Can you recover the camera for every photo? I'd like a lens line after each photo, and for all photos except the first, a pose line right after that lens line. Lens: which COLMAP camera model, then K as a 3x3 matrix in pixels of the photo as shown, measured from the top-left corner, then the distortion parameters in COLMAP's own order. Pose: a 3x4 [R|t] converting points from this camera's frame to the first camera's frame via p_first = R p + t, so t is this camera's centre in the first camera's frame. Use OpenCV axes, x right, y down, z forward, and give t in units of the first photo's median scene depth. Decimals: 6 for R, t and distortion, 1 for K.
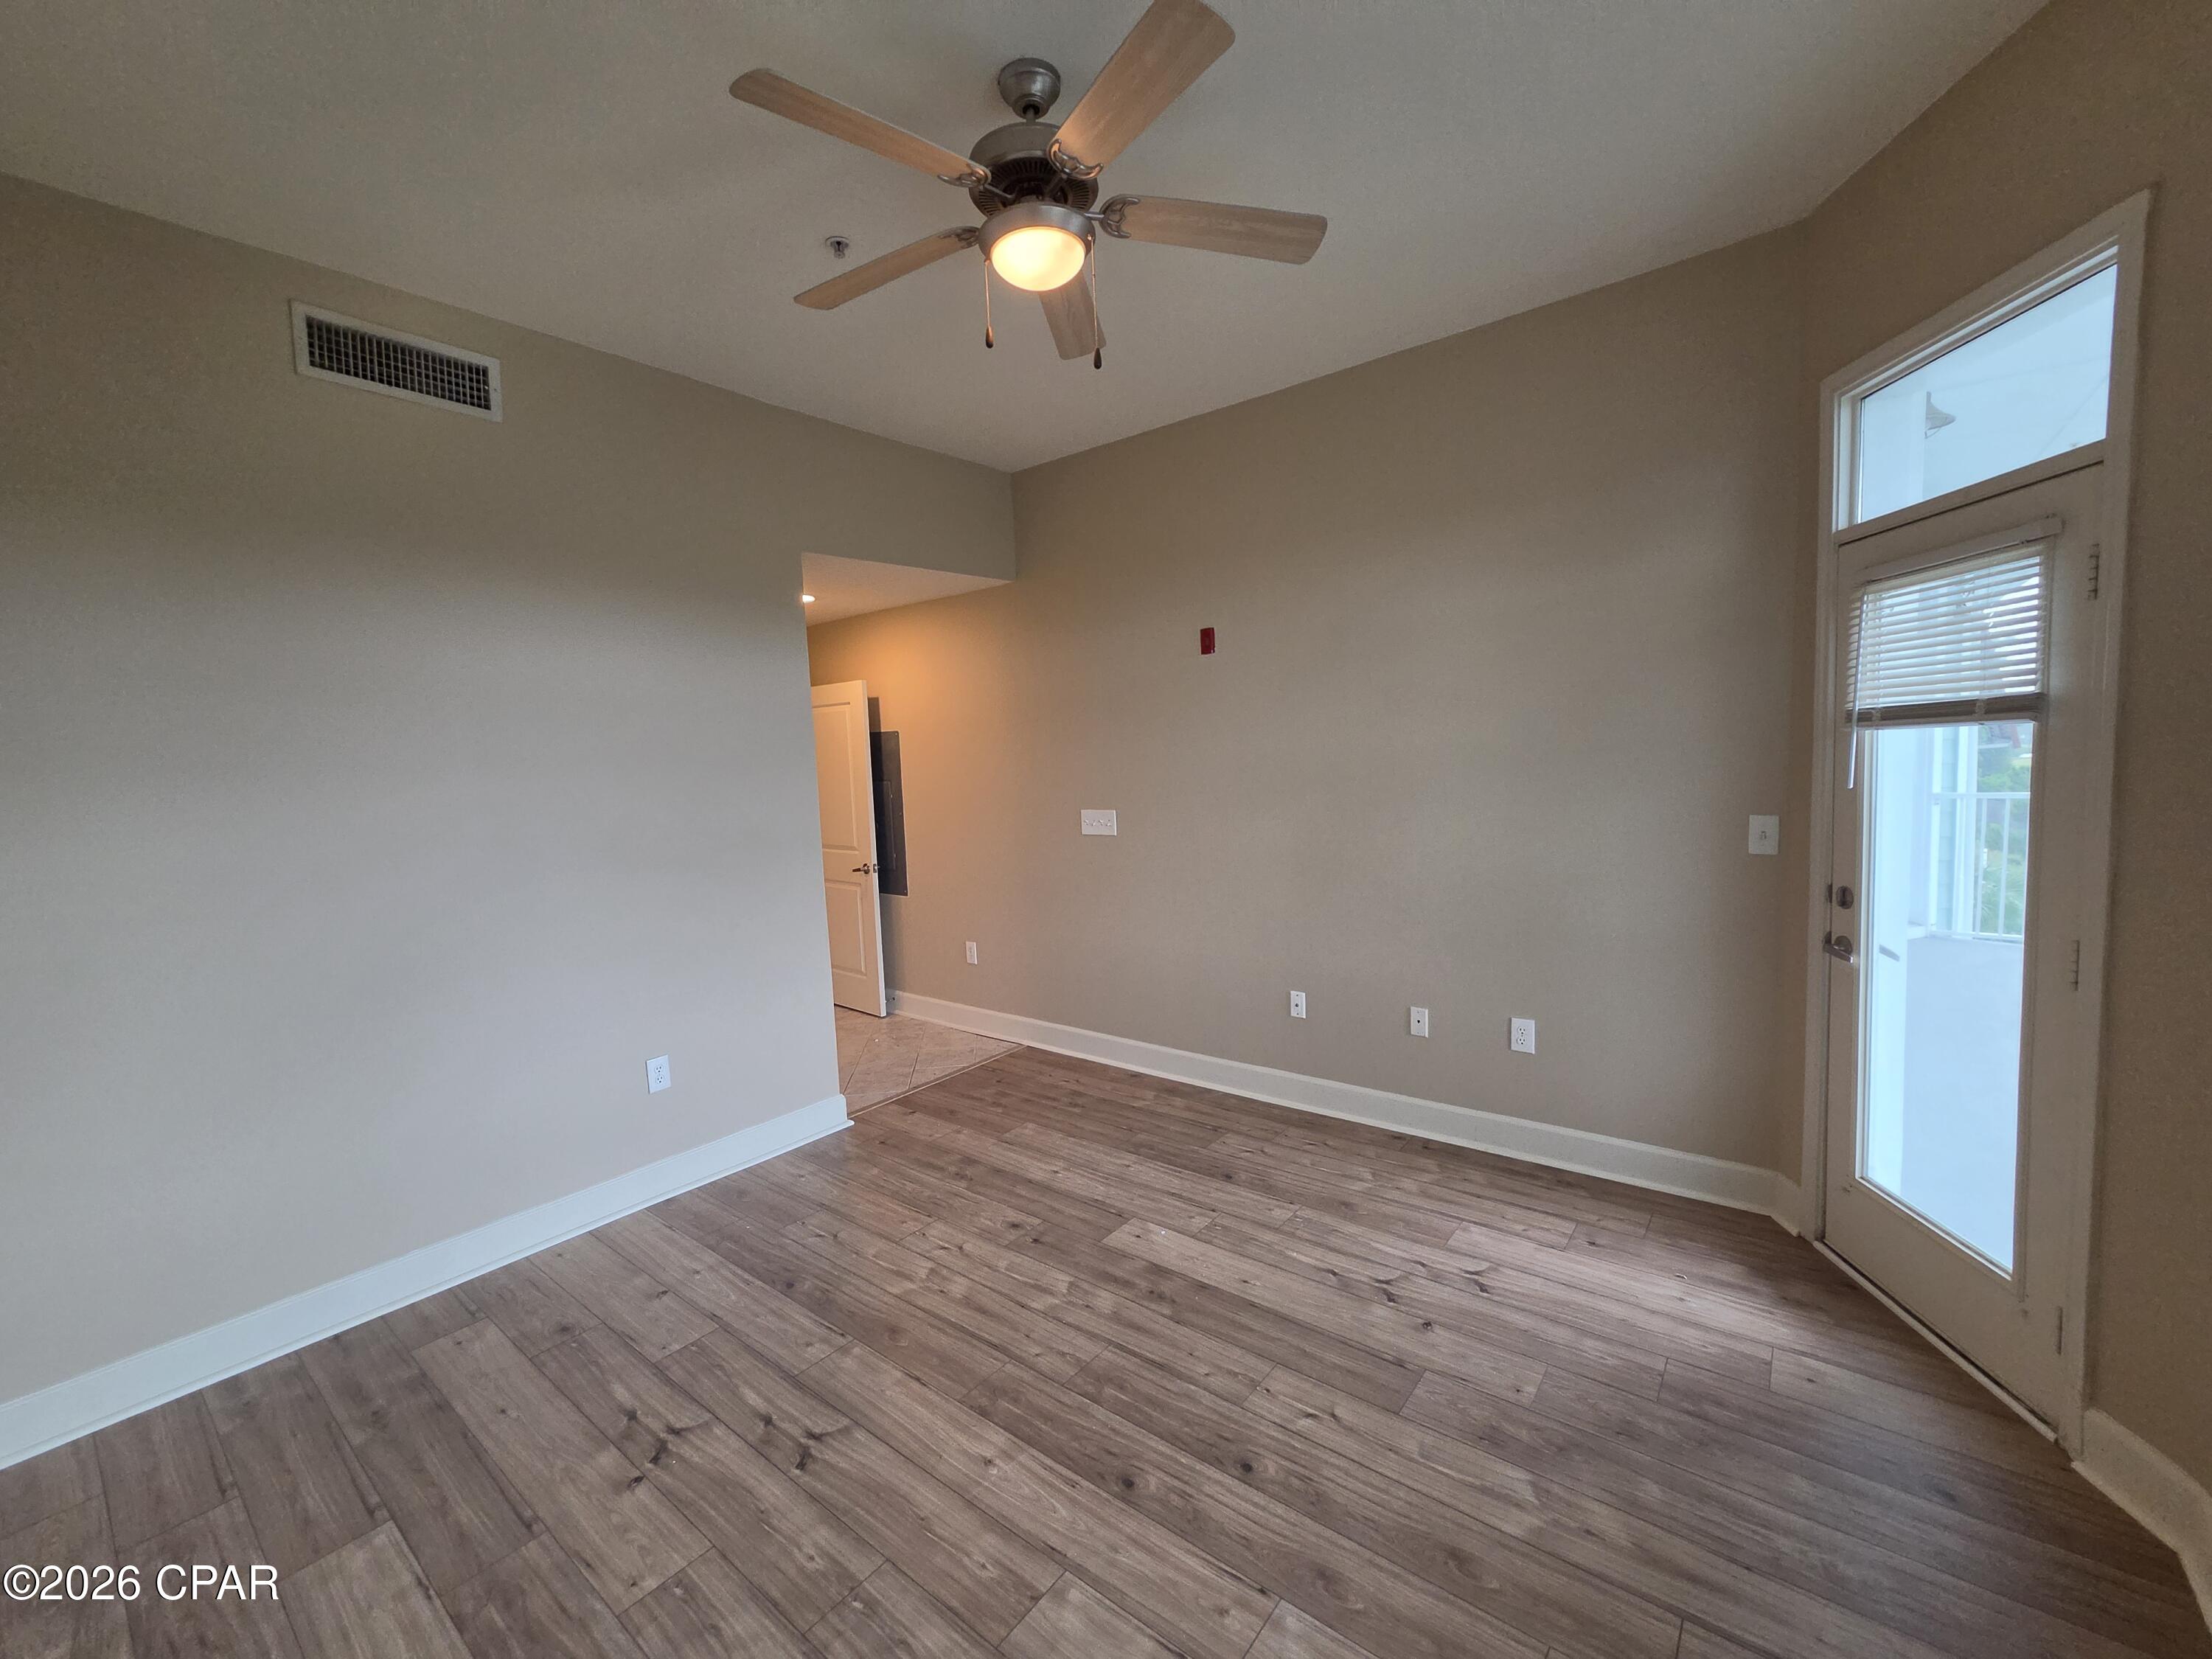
lens RADIAL K [[913.3, 0, 1106.0], [0, 913.3, 829.5], [0, 0, 1]] dist [-0.001847, -0.001062]
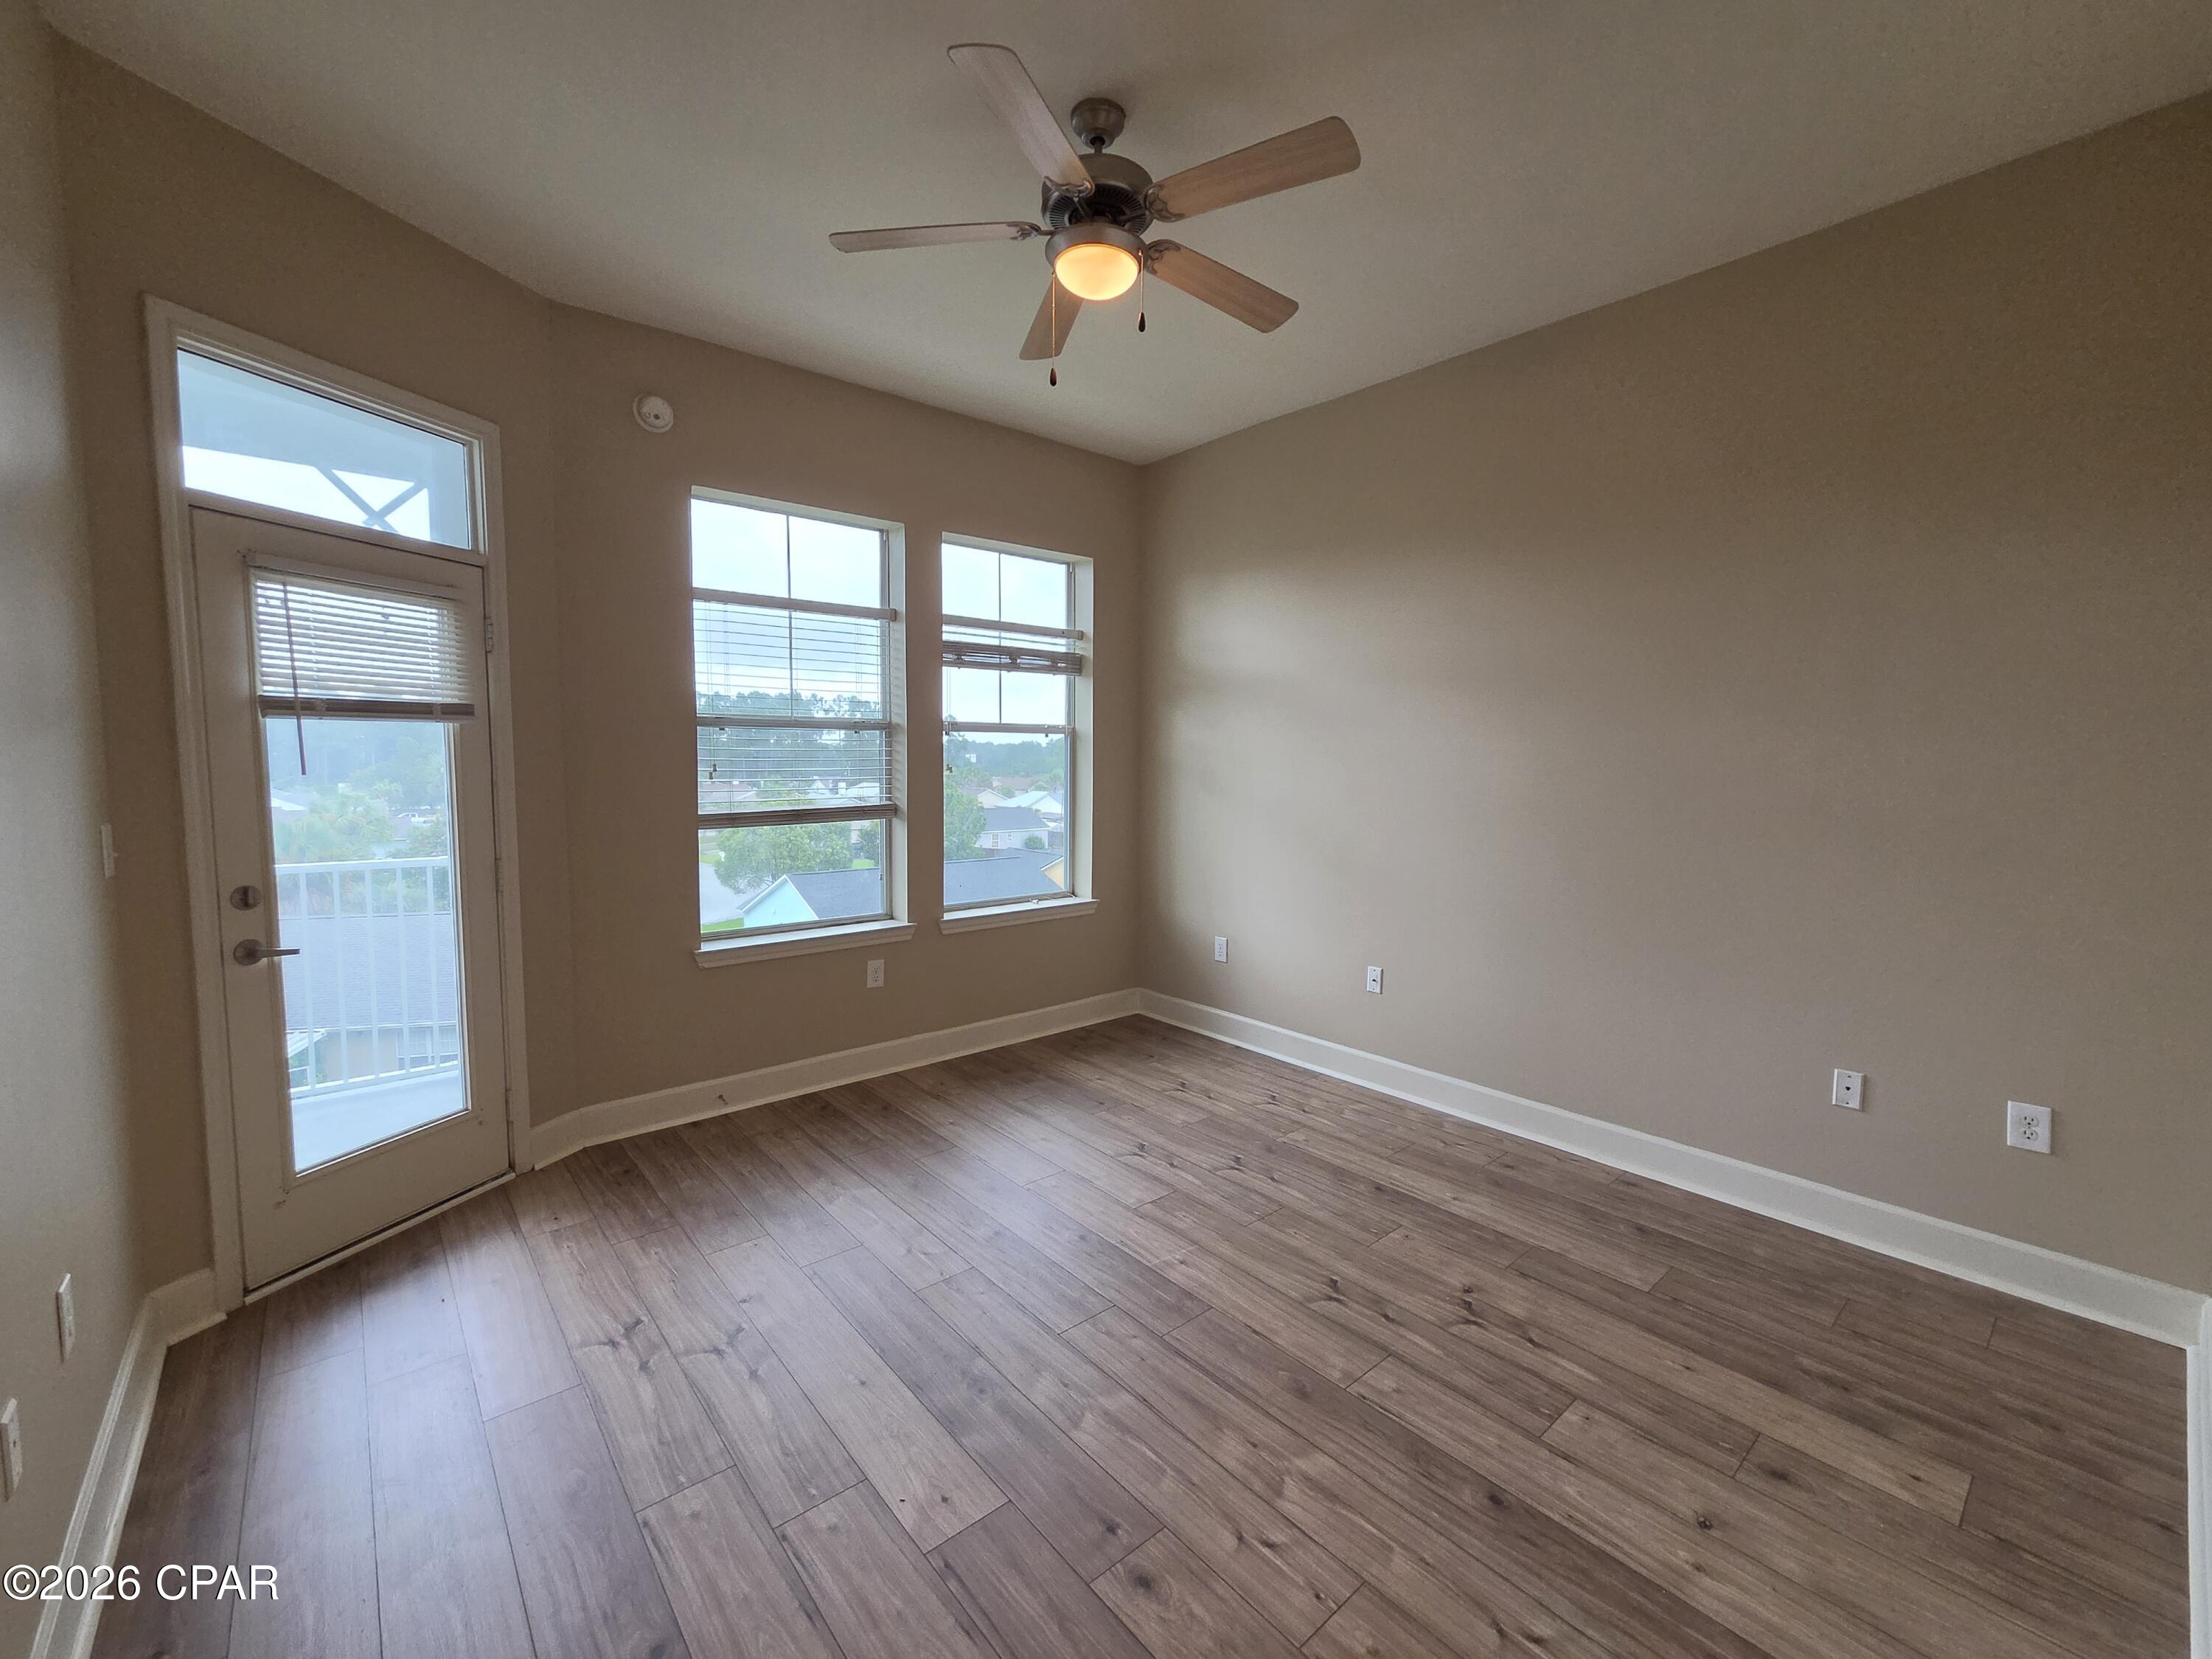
lens RADIAL K [[913.3, 0, 1106.0], [0, 913.3, 829.5], [0, 0, 1]] dist [-0.001847, -0.001062]
pose [[-0.980999, 0.022139, 0.192745, -0.238106], [0.052386, 0.986794, 0.153276, -0.095306], [-0.186806, 0.160460, -0.969204, 1.817541]]
